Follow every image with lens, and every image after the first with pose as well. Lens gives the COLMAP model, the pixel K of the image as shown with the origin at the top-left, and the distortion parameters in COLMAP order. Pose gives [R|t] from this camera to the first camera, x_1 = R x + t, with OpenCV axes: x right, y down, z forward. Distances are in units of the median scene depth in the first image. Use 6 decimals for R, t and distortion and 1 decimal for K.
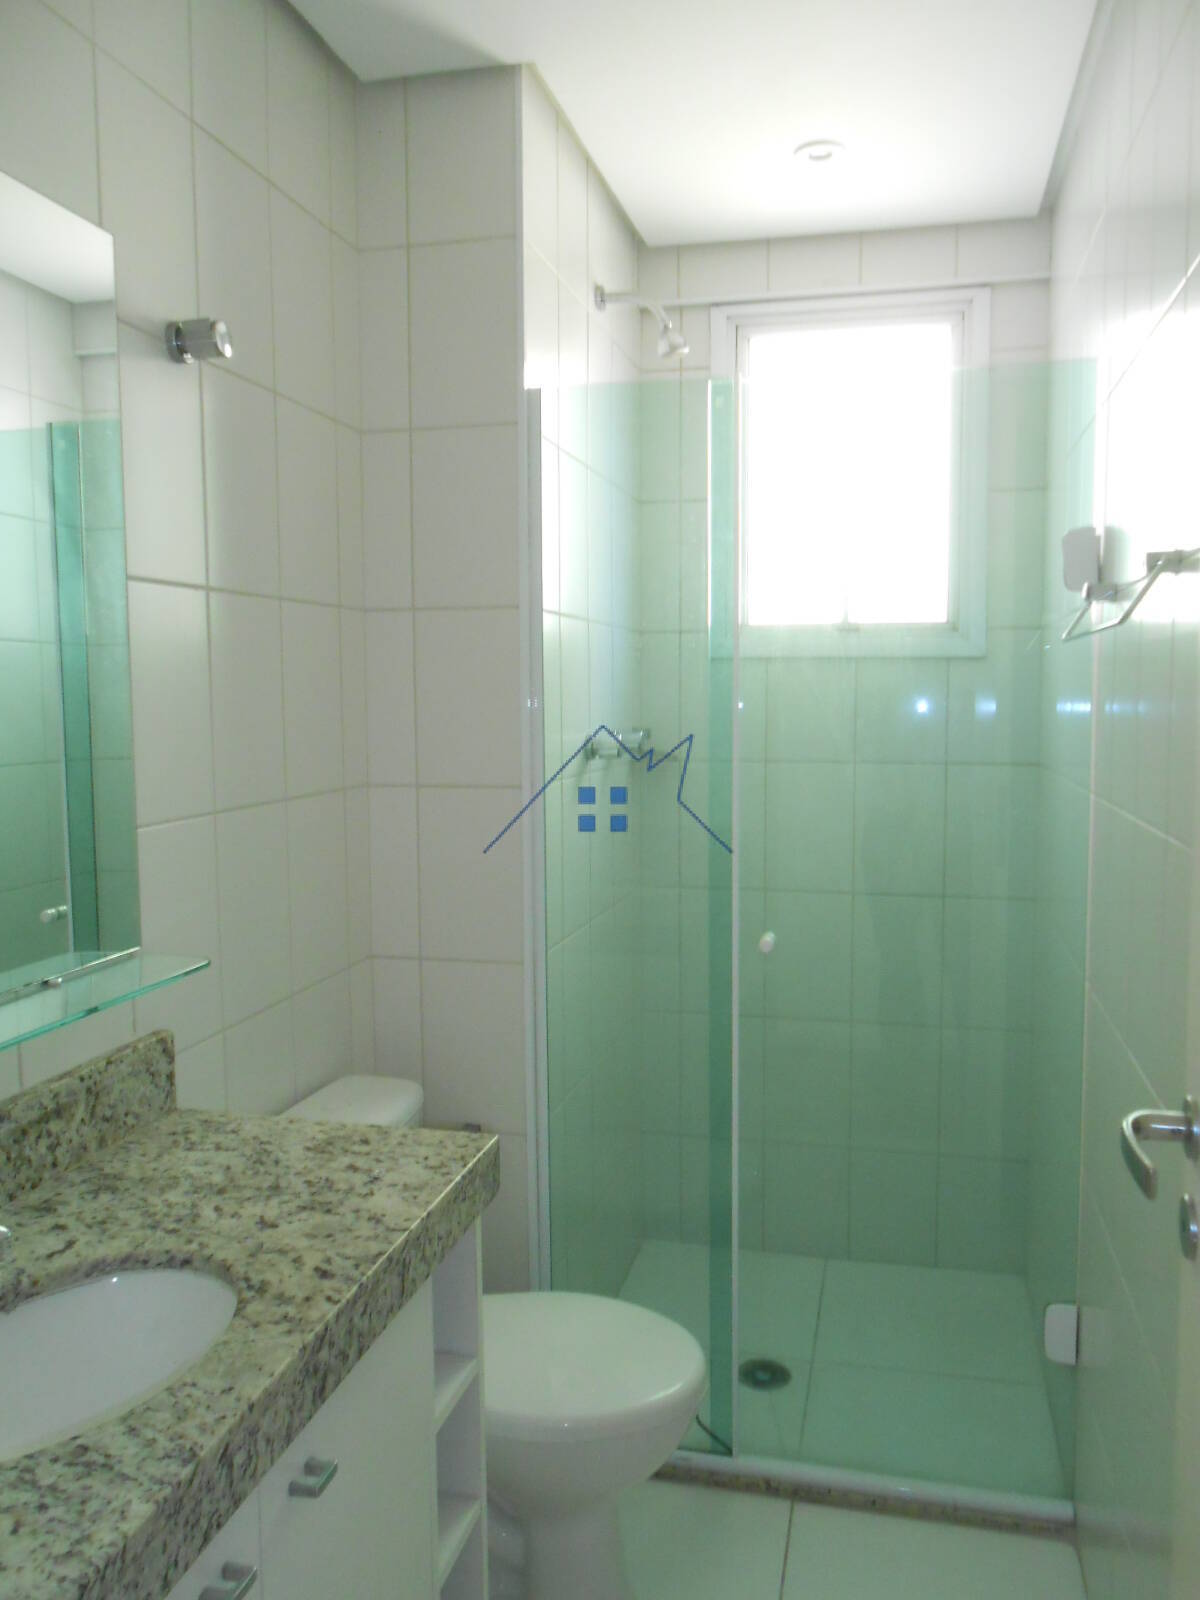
lens RADIAL K [[1242.6, 0, 602.6], [0, 1242.6, 799.0], [0, 0, 1]] dist [-0.022265, 0.056026]
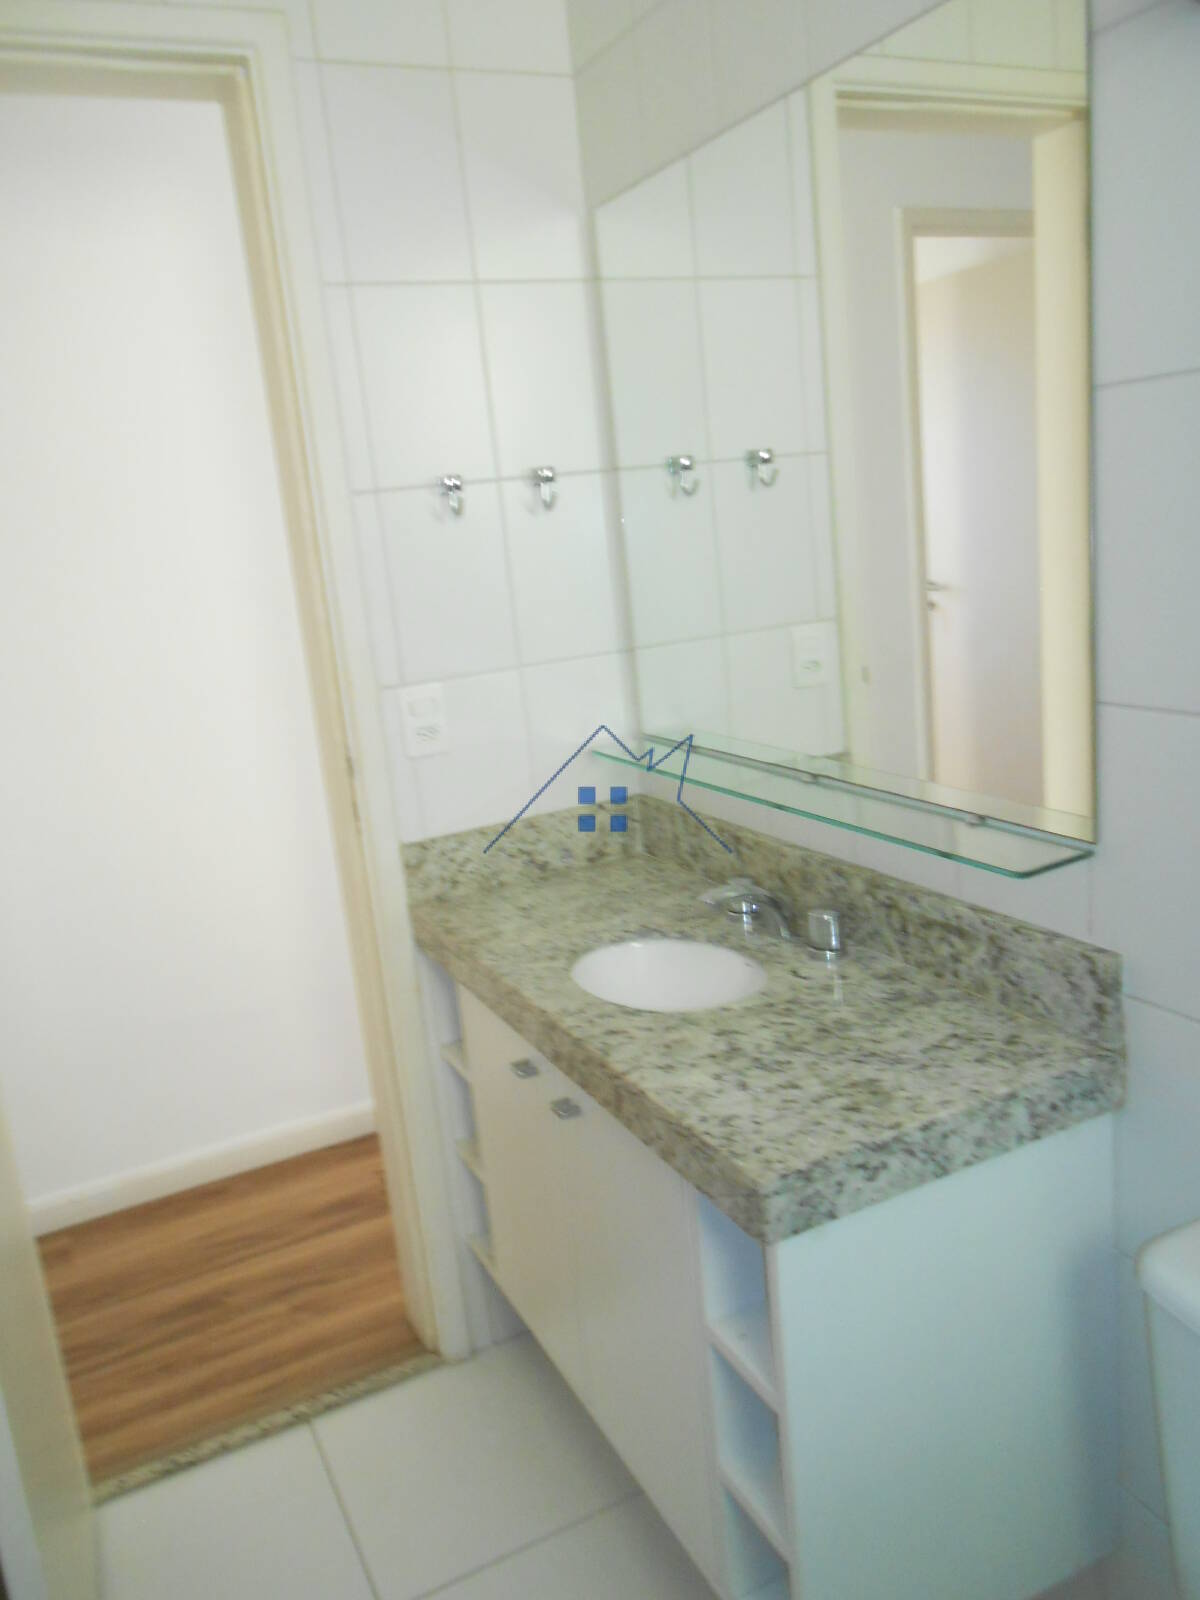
lens RADIAL K [[1242.6, 0, 603.5], [0, 1242.6, 799.2], [0, 0, 1]] dist [-0.022265, 0.056026]
pose [[-0.755432, 0.234229, -0.611931, 0.429345], [0.049940, 0.951788, 0.302665, -0.201049], [0.653321, 0.198083, -0.730708, 1.553133]]
